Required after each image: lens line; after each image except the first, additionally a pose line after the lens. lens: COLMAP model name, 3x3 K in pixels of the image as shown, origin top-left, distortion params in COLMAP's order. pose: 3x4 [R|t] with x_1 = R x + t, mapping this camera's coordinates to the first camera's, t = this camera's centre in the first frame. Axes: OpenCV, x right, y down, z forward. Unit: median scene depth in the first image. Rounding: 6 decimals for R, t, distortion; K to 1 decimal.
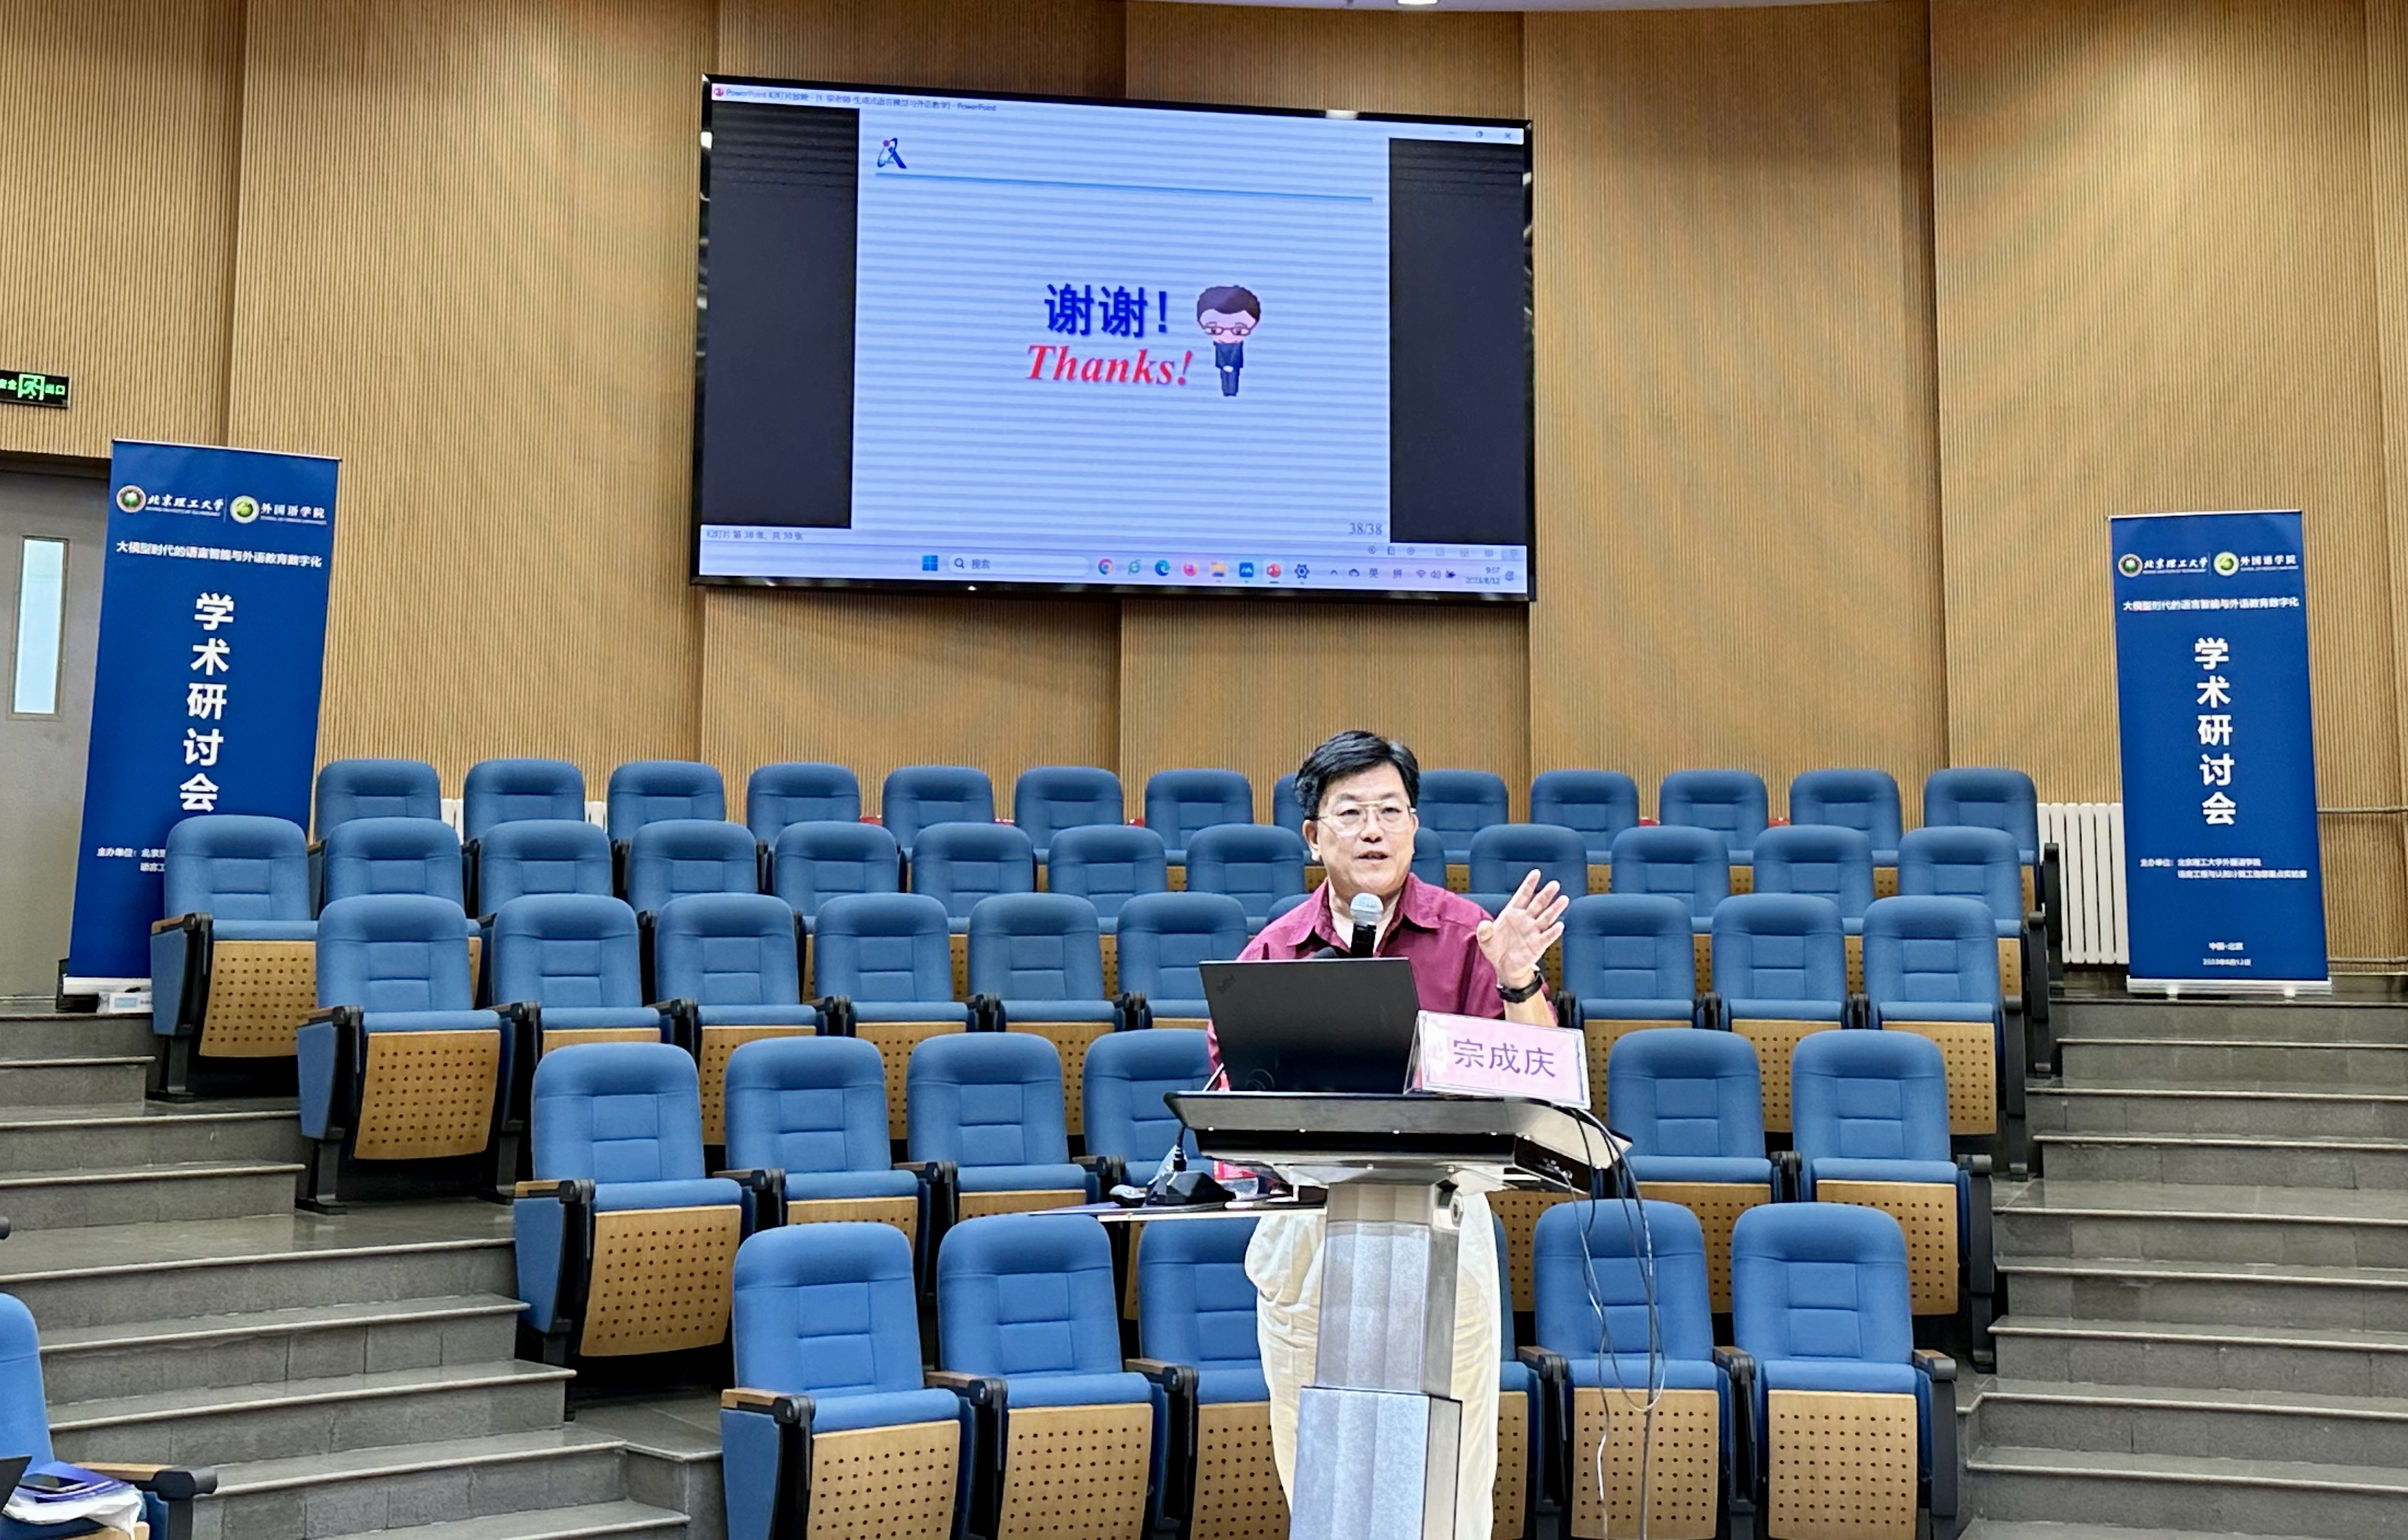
lens RADIAL K [[3049.6, 0, 1328.5], [0, 3049.6, 502.1], [0, 0, 1]] dist [0.224366, -0.540995]
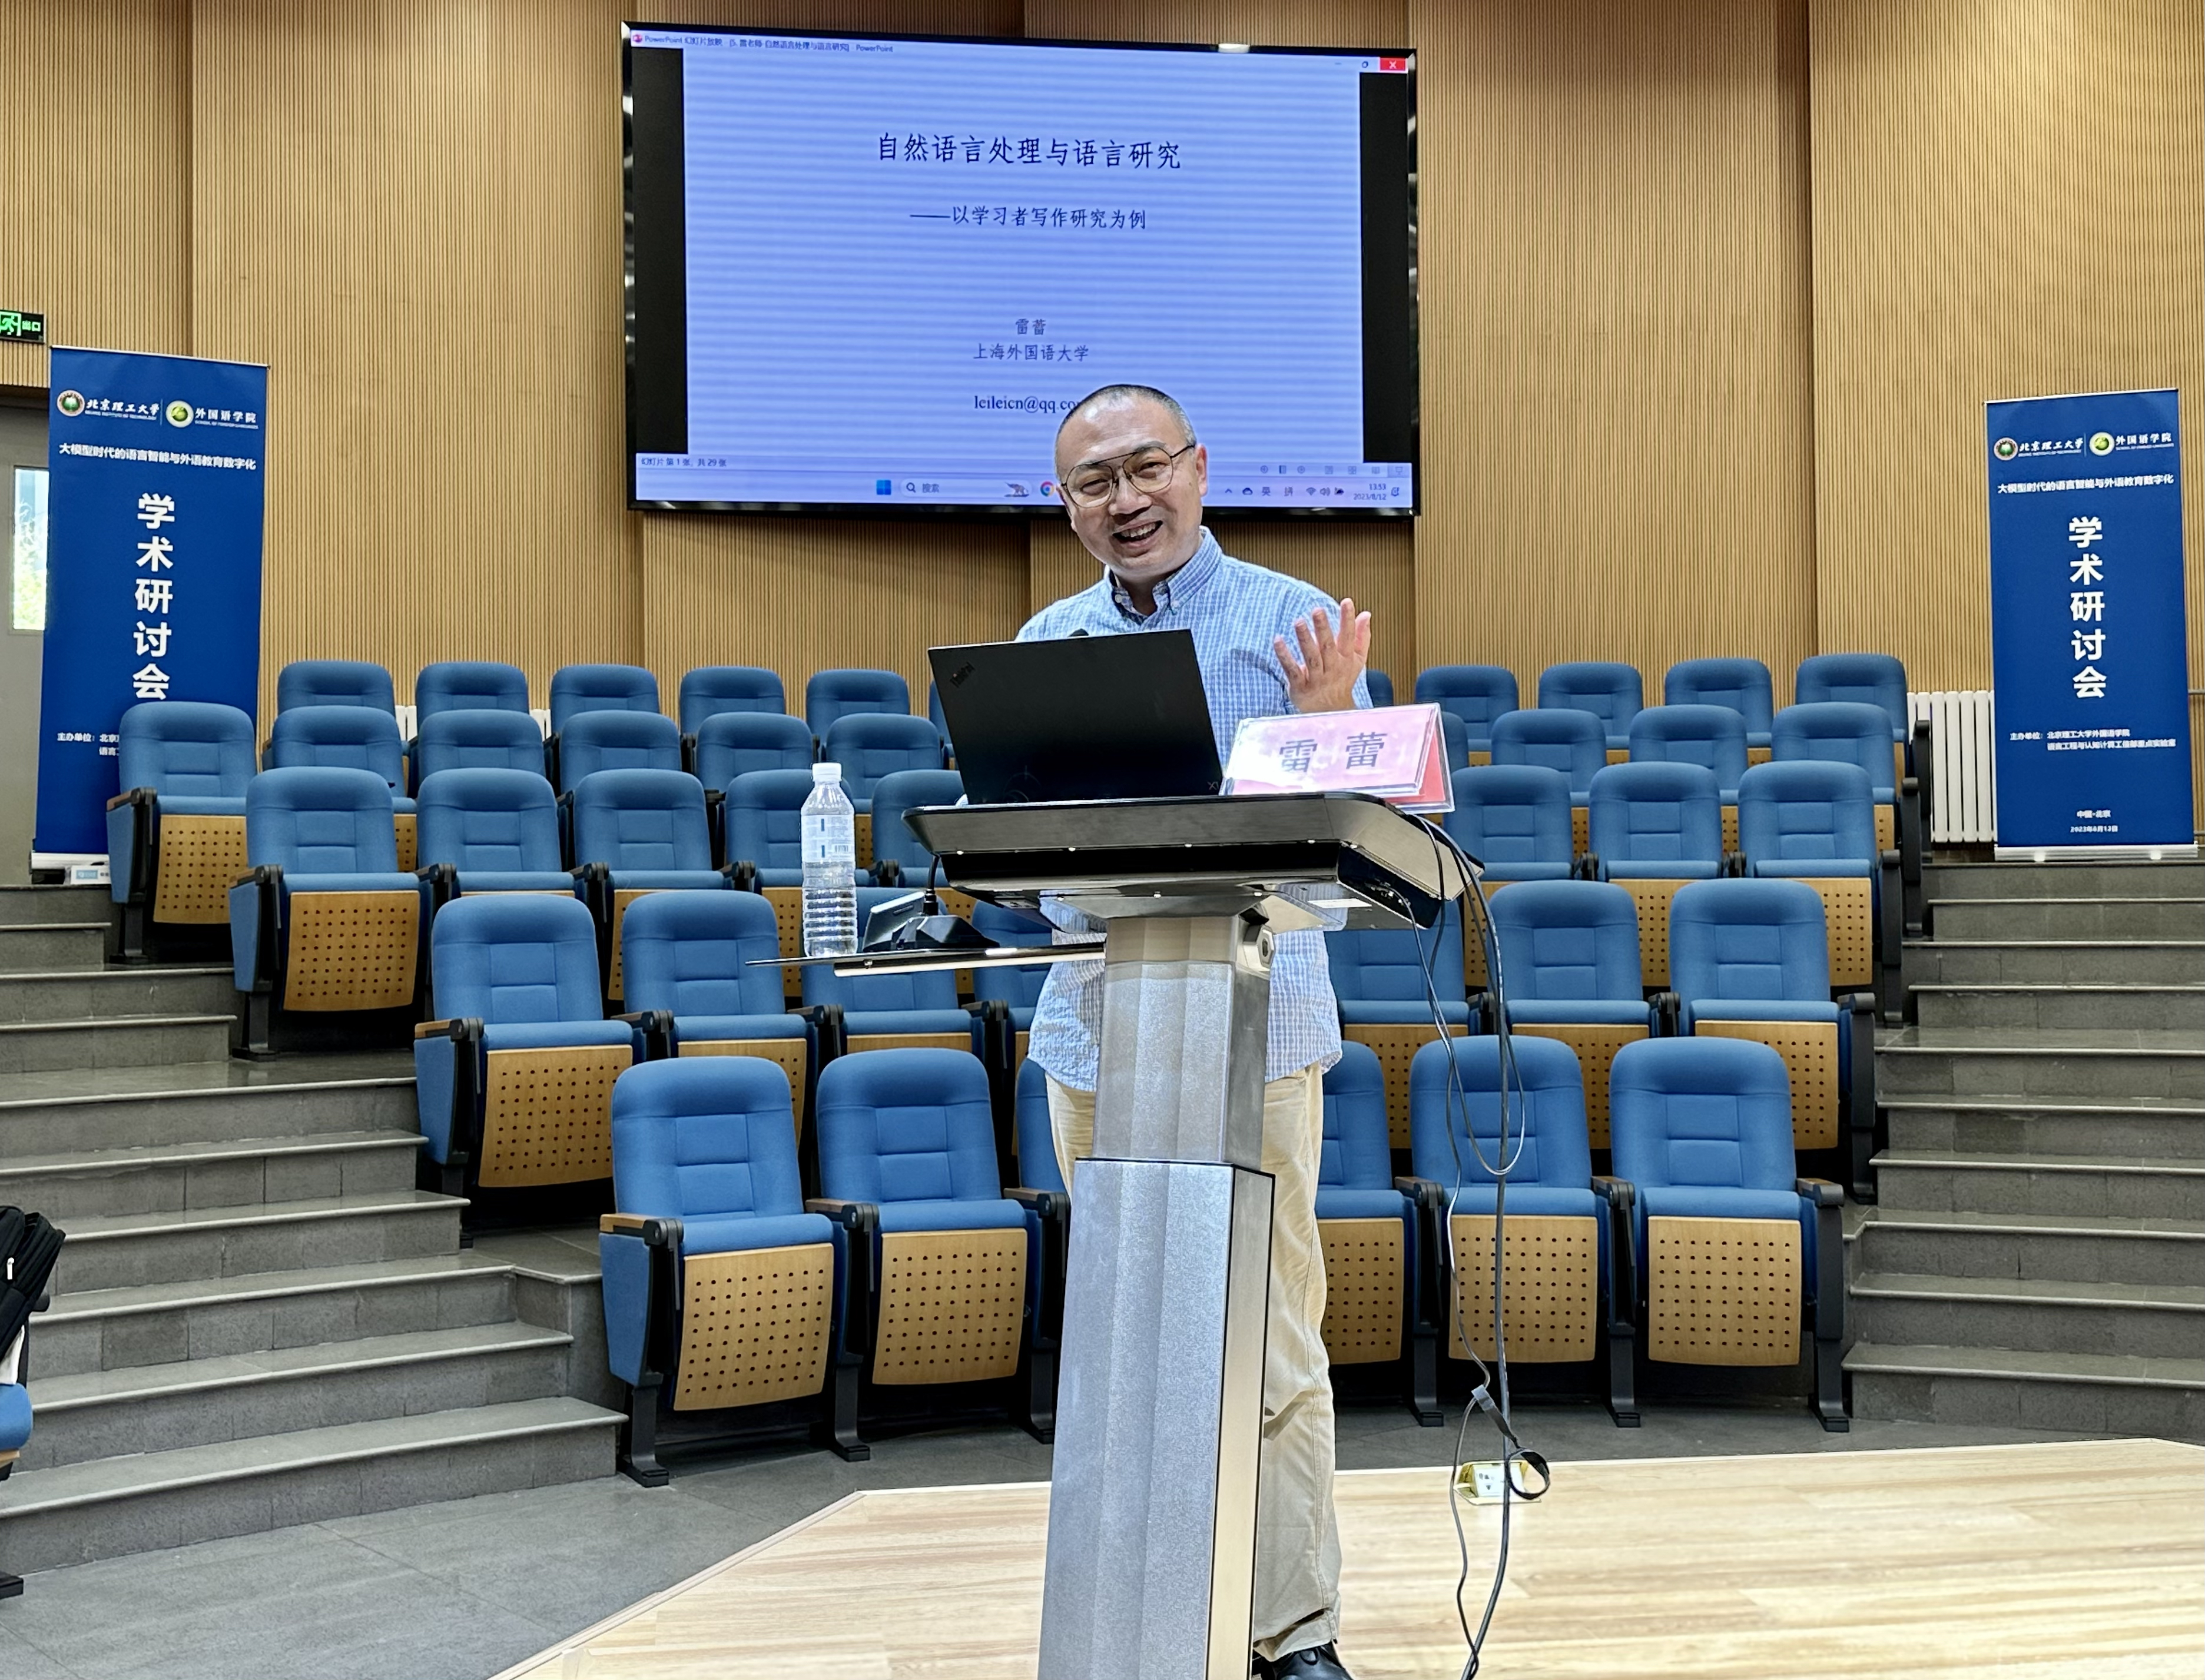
lens RADIAL K [[2578.7, 0, 1094.5], [0, 2578.7, 769.1], [0, 0, 1]] dist [0.204312, -0.458805]
pose [[0.997879, -0.014287, -0.063510, 0.015398], [0.020208, 0.995406, 0.093591, 0.047450], [0.061881, -0.094676, 0.993583, 0.131876]]
